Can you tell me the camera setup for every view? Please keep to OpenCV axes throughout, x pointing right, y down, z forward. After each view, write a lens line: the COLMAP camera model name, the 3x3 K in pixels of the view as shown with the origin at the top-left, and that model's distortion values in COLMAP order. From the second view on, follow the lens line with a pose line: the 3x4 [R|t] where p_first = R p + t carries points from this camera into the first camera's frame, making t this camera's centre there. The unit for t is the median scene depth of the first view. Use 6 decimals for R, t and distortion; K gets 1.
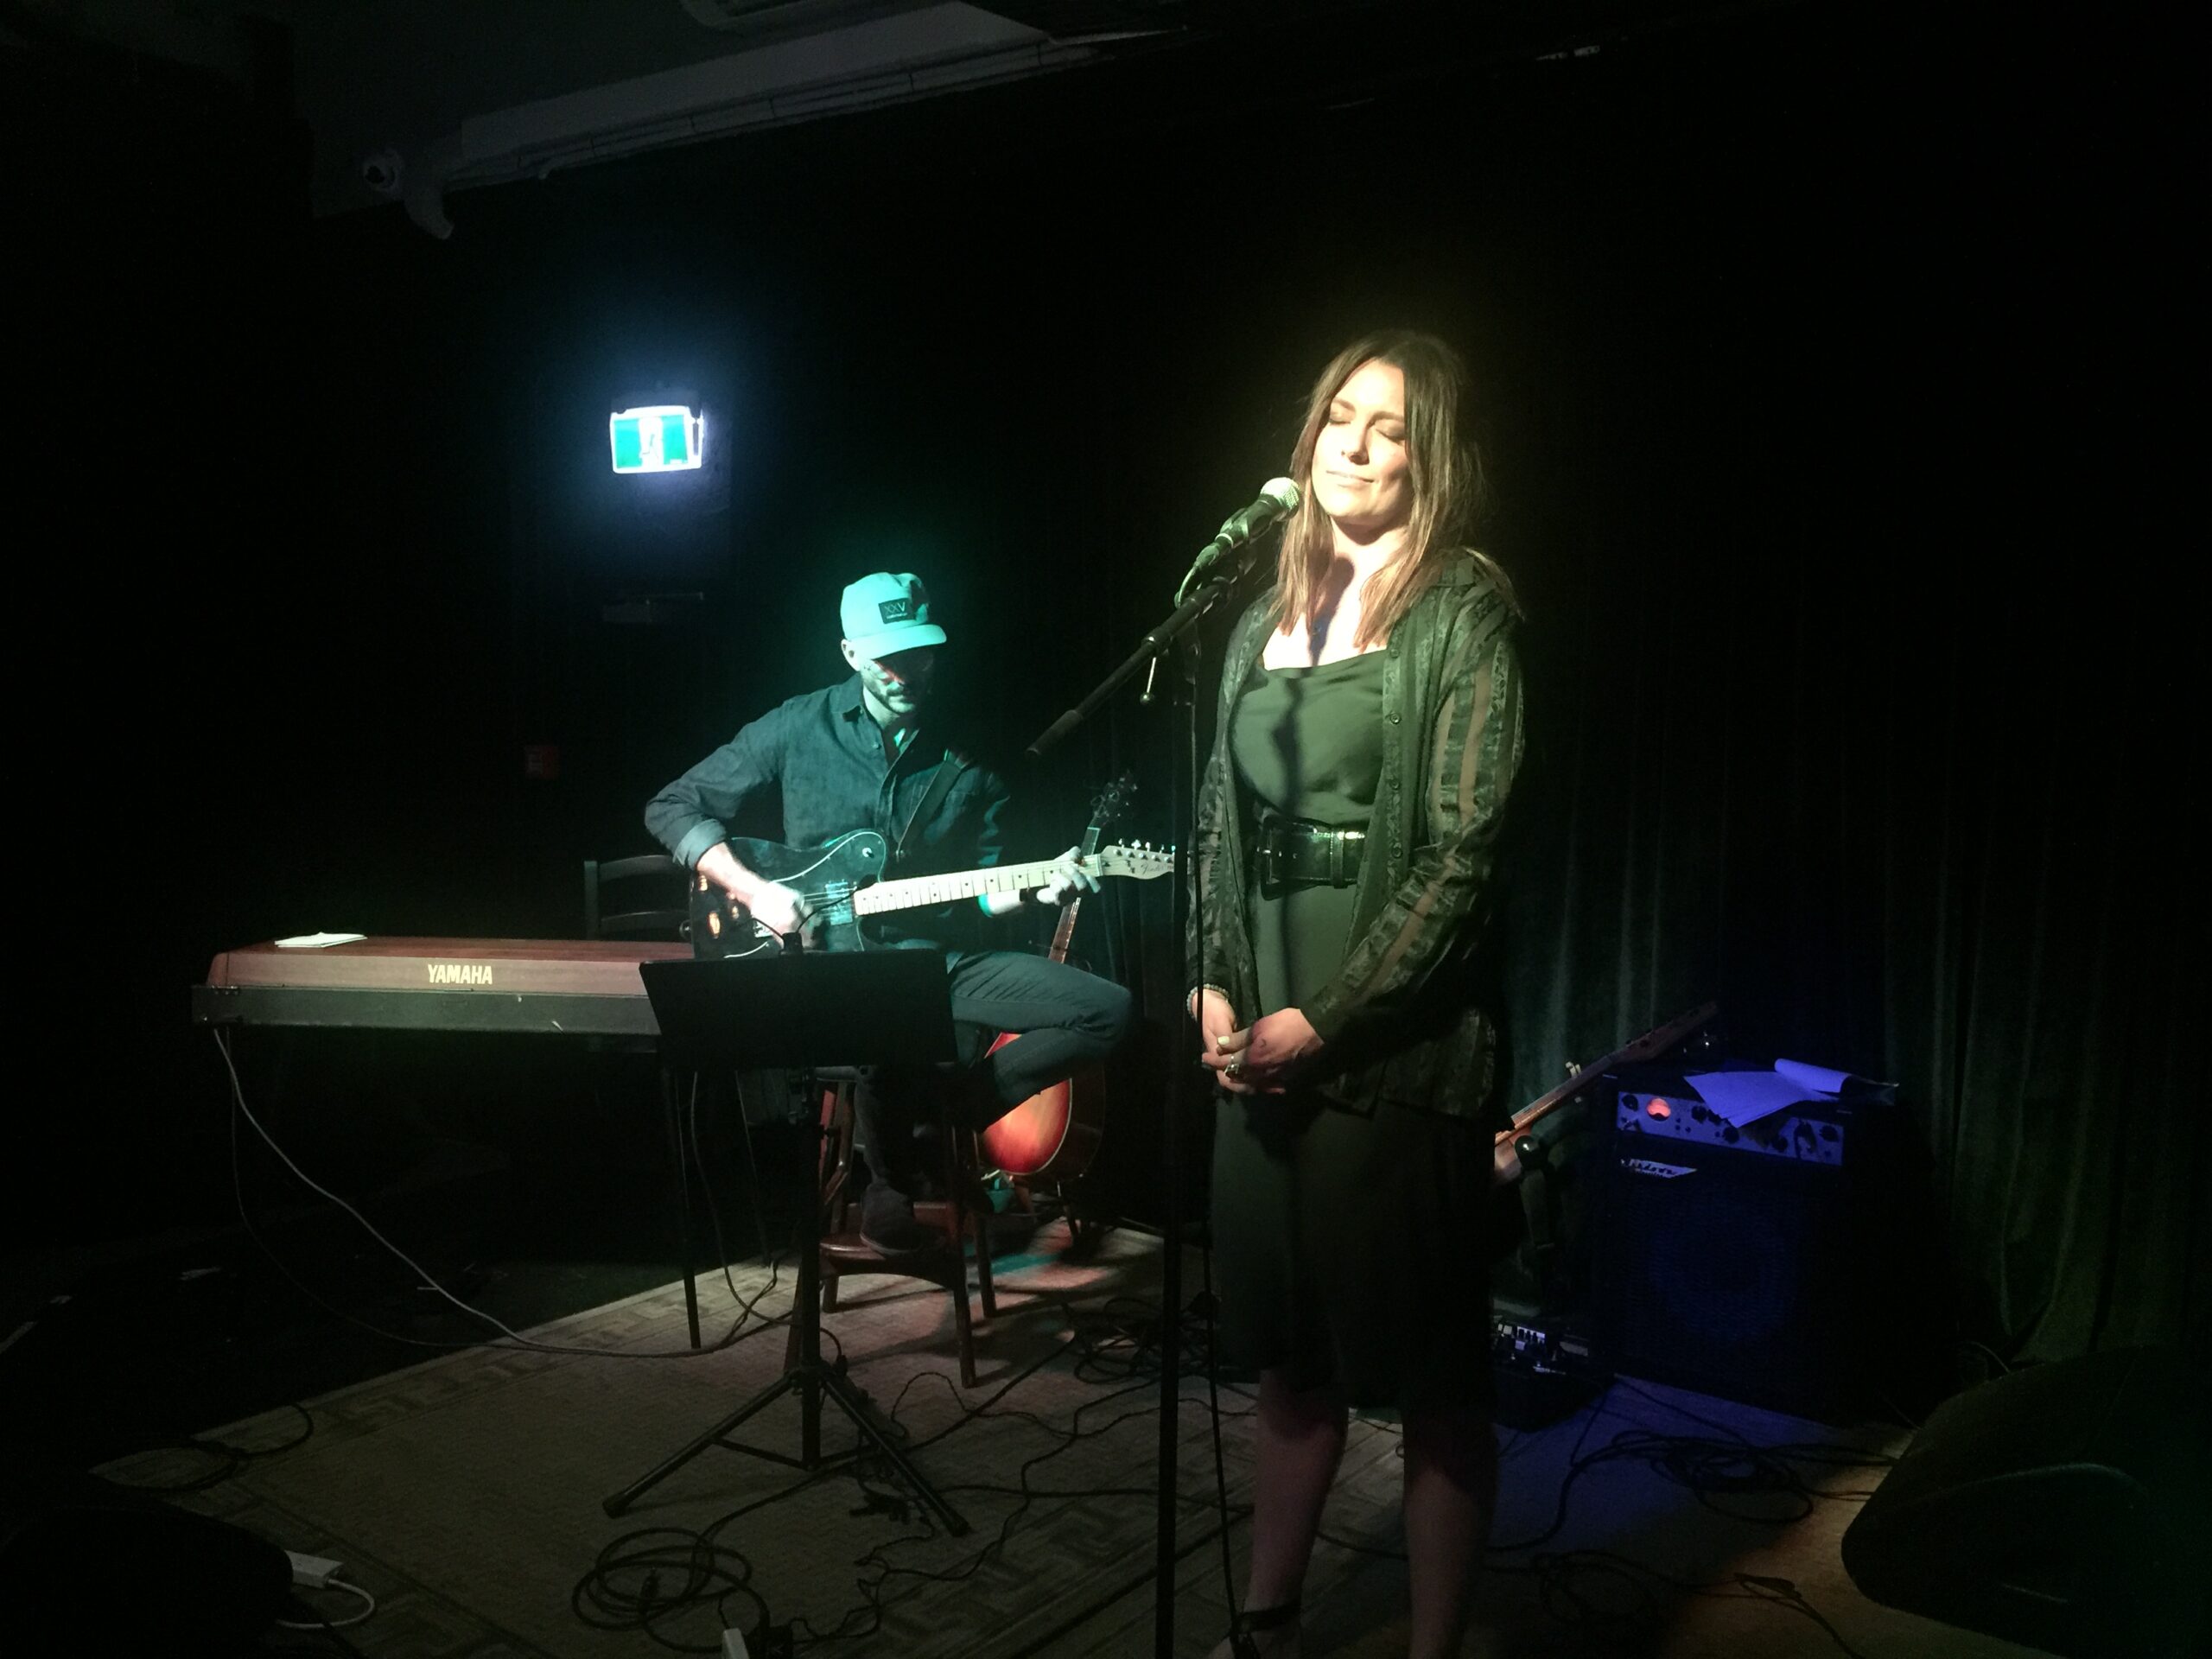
lens RADIAL K [[1855.6, 0, 1106.0], [0, 1855.6, 829.5], [0, 0, 1]] dist [0.078972, -0.112078]
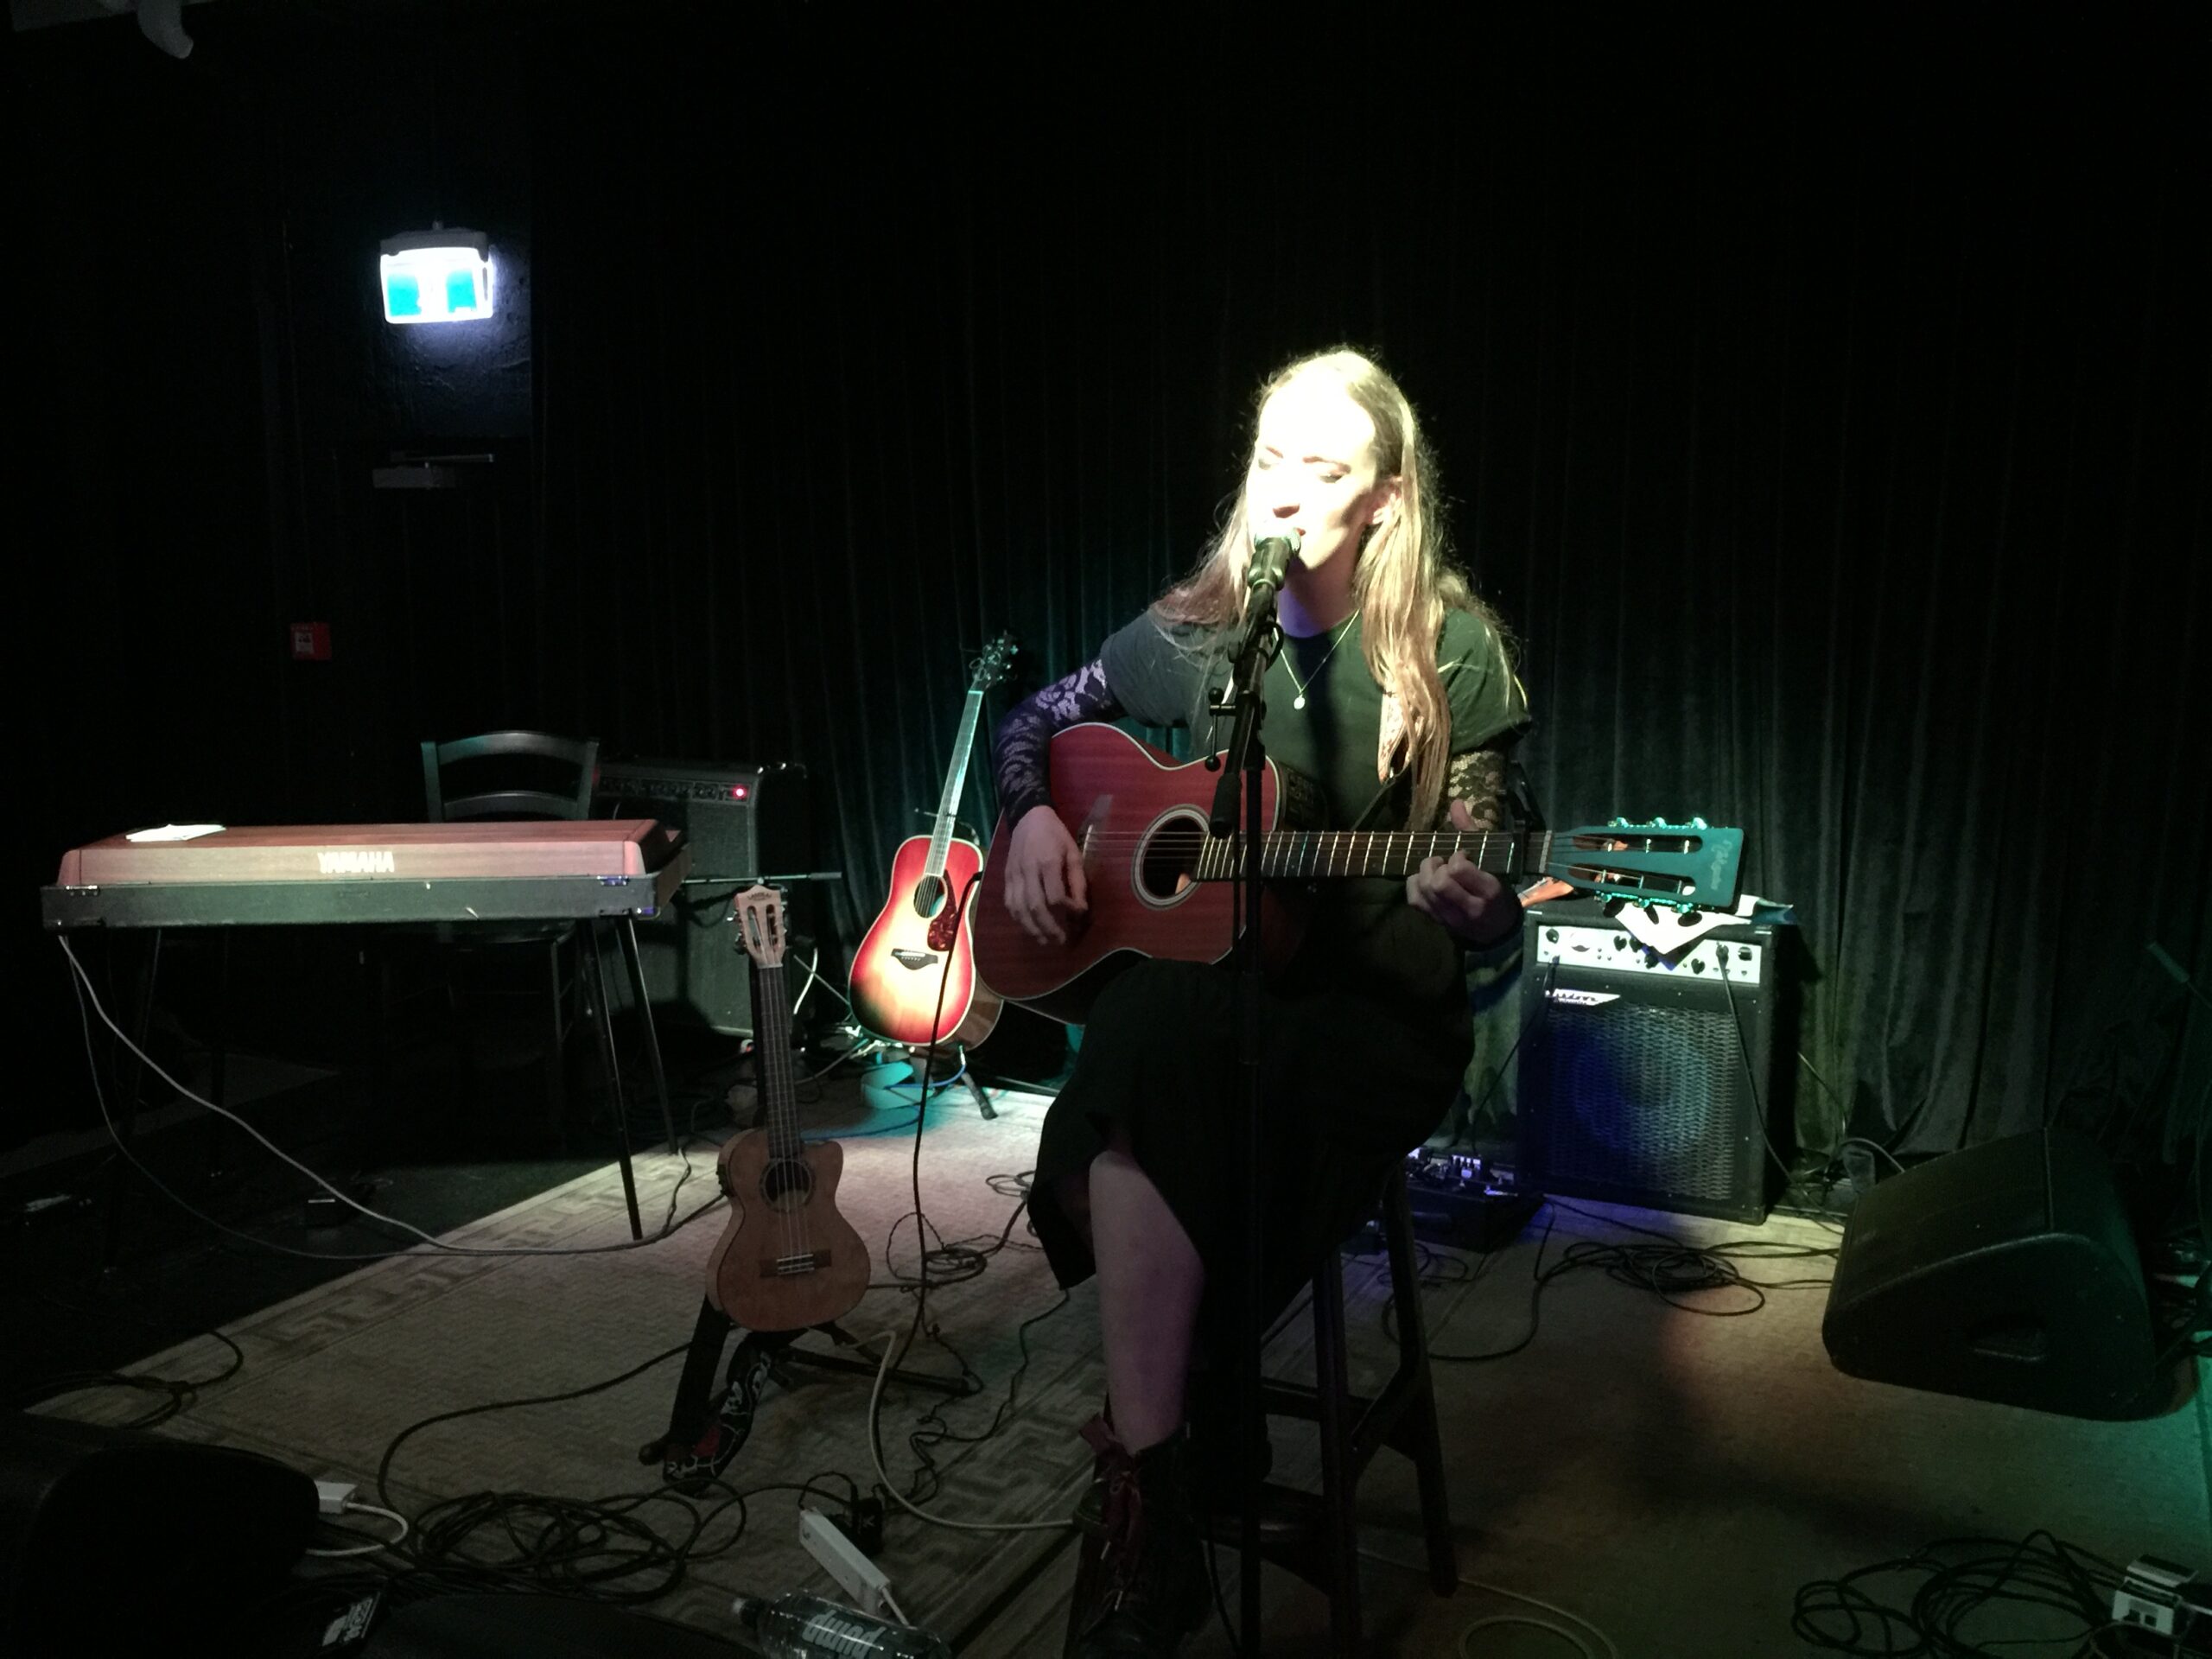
lens RADIAL K [[1862.7, 0, 1104.2], [0, 1862.7, 813.0], [0, 0, 1]] dist [0.082076, -0.114978]
pose [[0.983860, -0.038515, 0.174746, -0.143922], [0.028525, 0.997831, 0.059320, 0.008418], [-0.176652, -0.053378, 0.982825, 0.021708]]
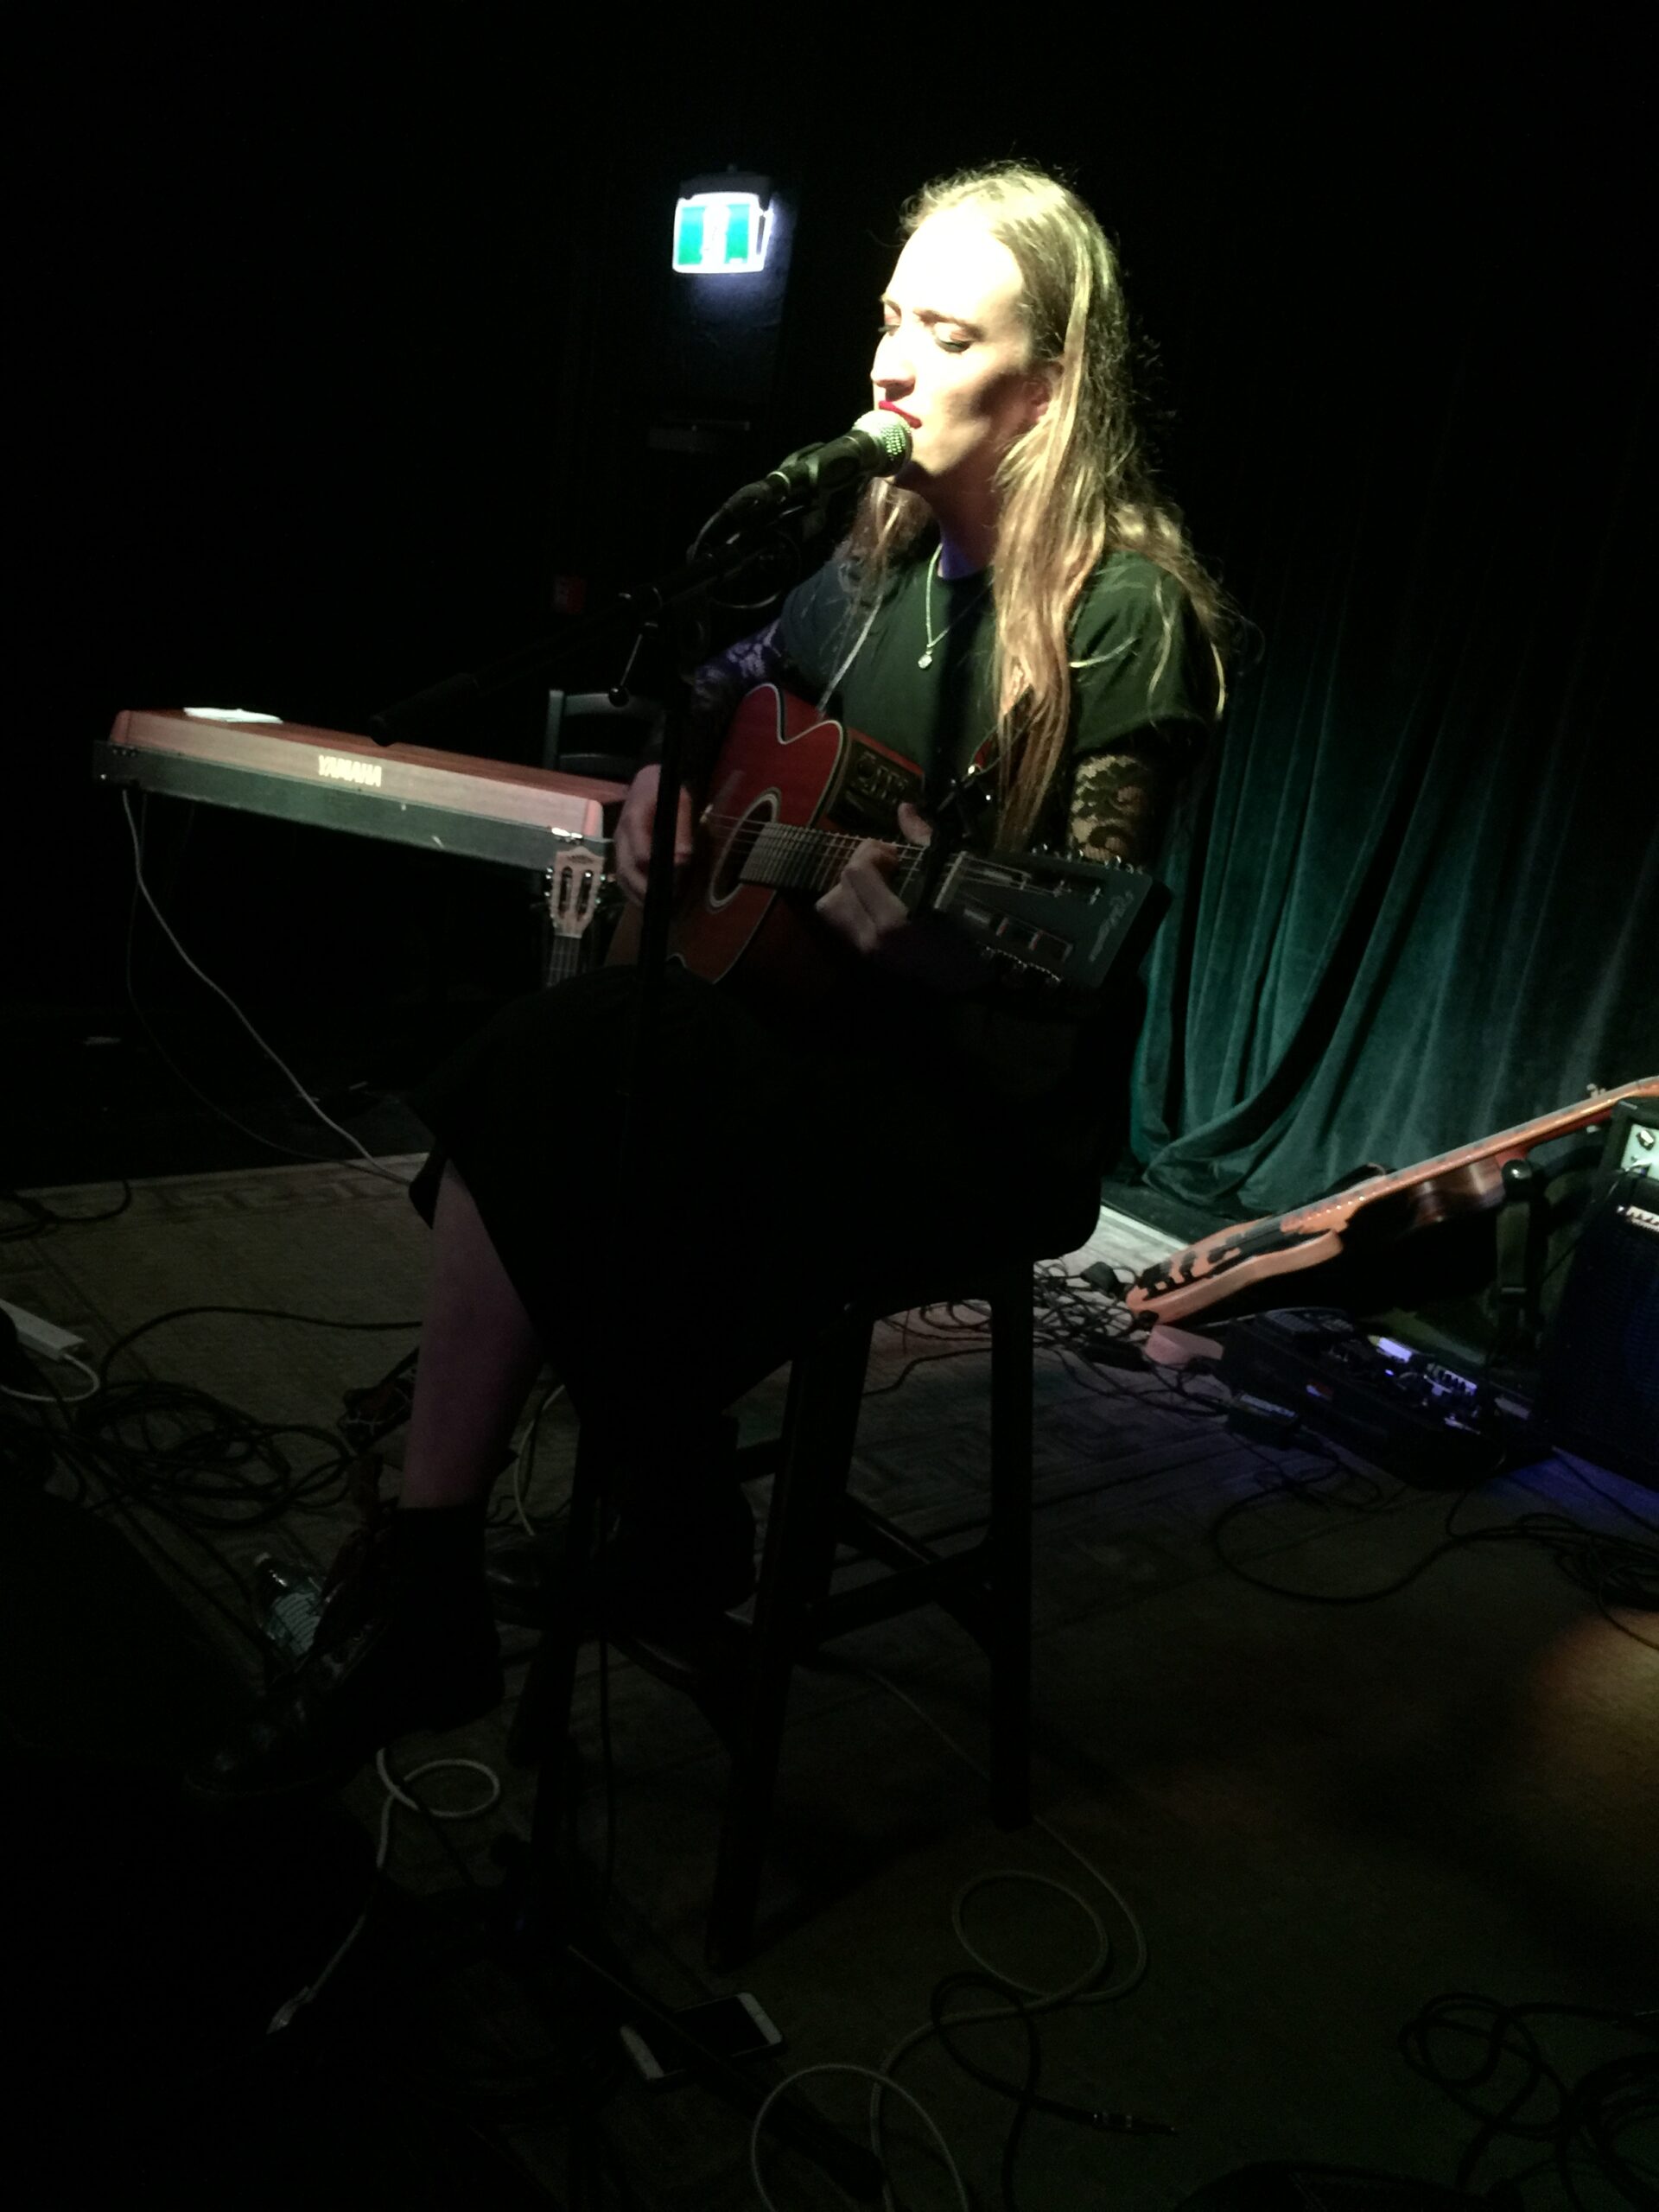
lens RADIAL K [[1862.7, 0, 836.8], [0, 1862.7, 1099.1], [0, 0, 1]] dist [0.082076, -0.114978]
pose [[0.965398, 0.181130, -0.187613, 0.090111], [-0.146534, 0.971888, 0.184288, 0.029209], [0.215719, -0.150420, 0.964800, 0.135135]]
